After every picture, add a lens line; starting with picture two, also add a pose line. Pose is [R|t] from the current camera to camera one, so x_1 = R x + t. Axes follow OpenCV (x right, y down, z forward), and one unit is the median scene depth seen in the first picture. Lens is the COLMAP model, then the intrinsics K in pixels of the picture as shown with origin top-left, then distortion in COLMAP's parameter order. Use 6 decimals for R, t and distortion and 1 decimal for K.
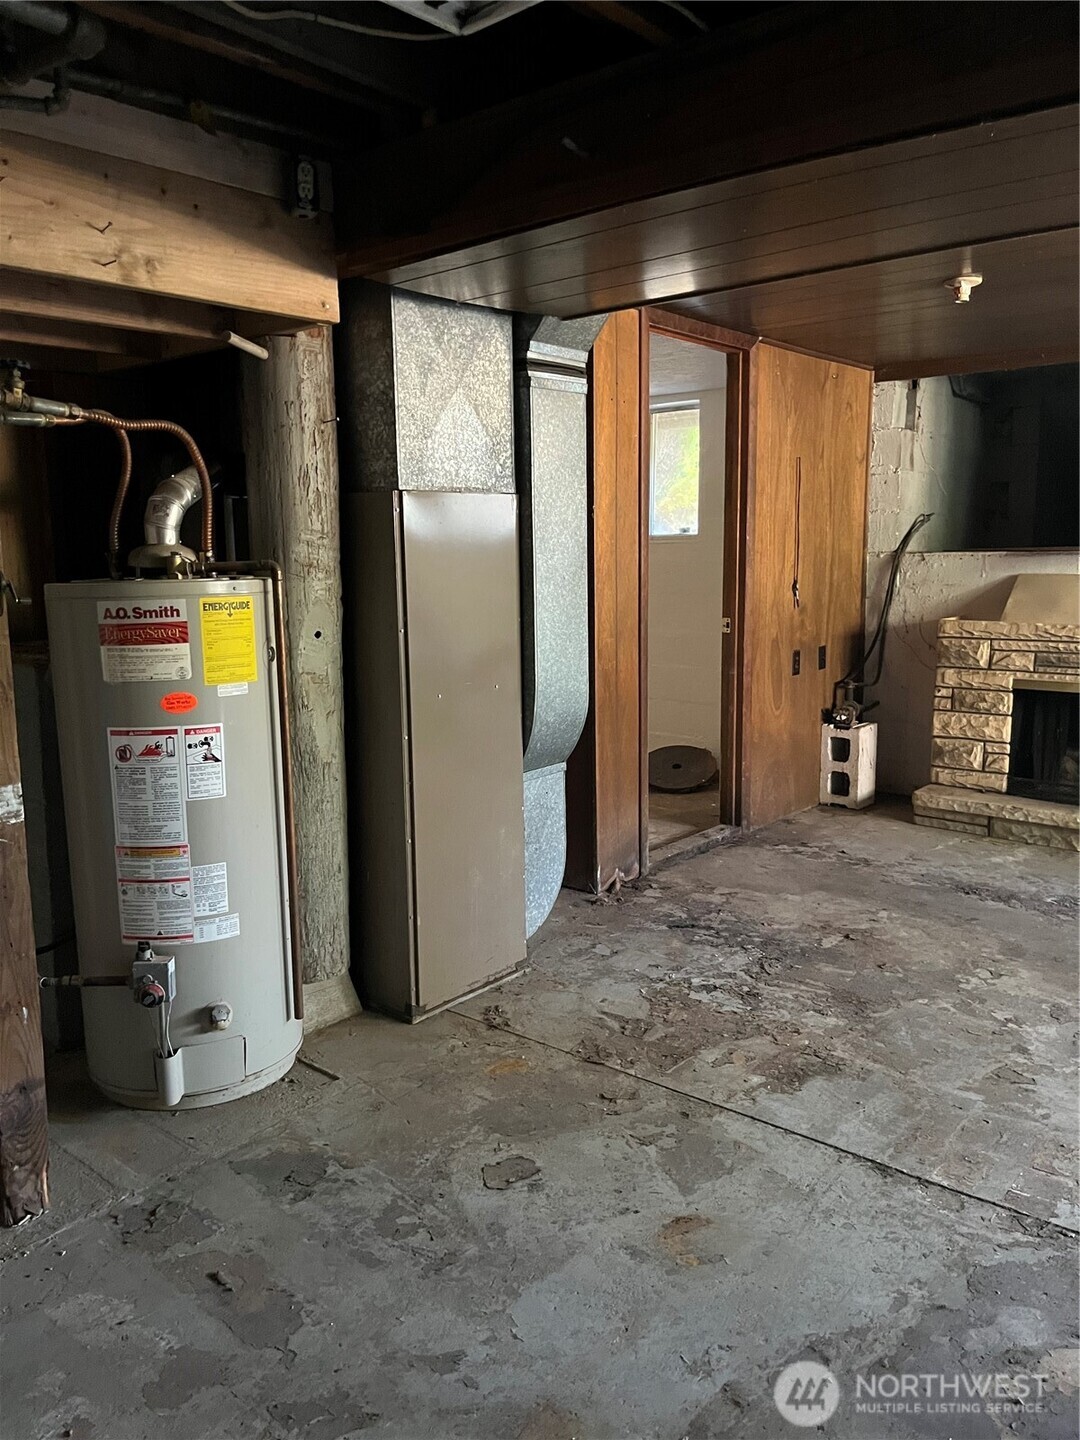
lens RADIAL K [[1089.2, 0, 531.8], [0, 1089.2, 721.1], [0, 0, 1]] dist [0.042824, -0.079854]
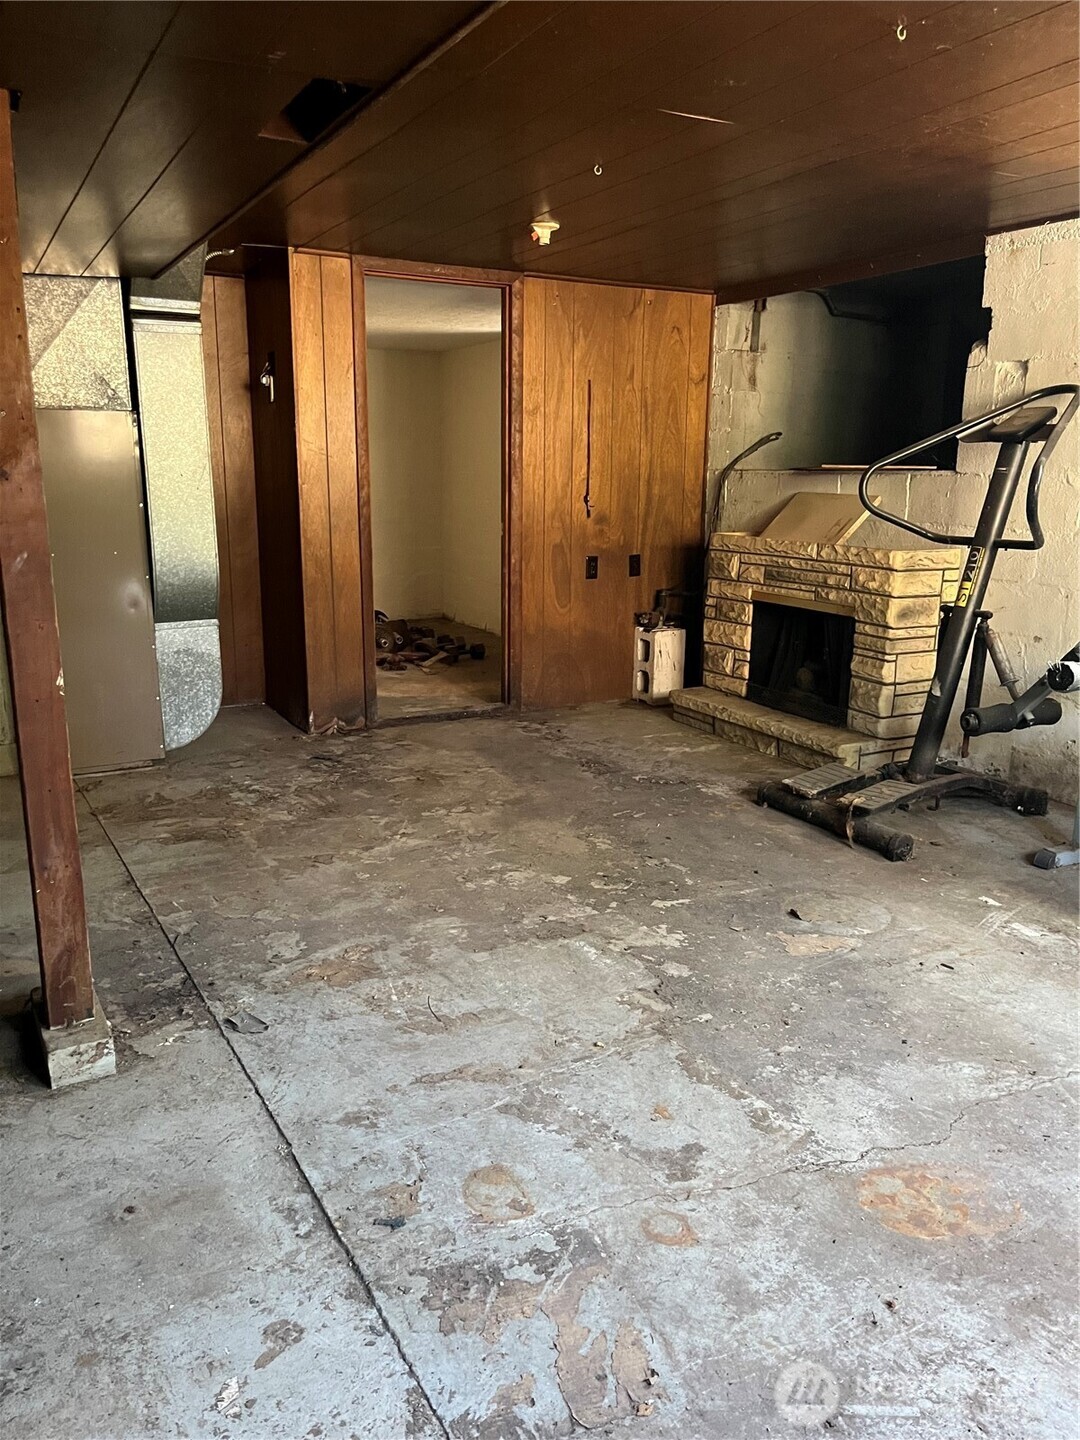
lens RADIAL K [[1089.2, 0, 534.3], [0, 1089.2, 725.5], [0, 0, 1]] dist [0.042824, -0.079854]
pose [[0.934638, 0.101179, -0.340904, 0.678943], [-0.075868, 0.993332, 0.086813, 0.017400], [0.347414, -0.055275, 0.936081, -0.087553]]
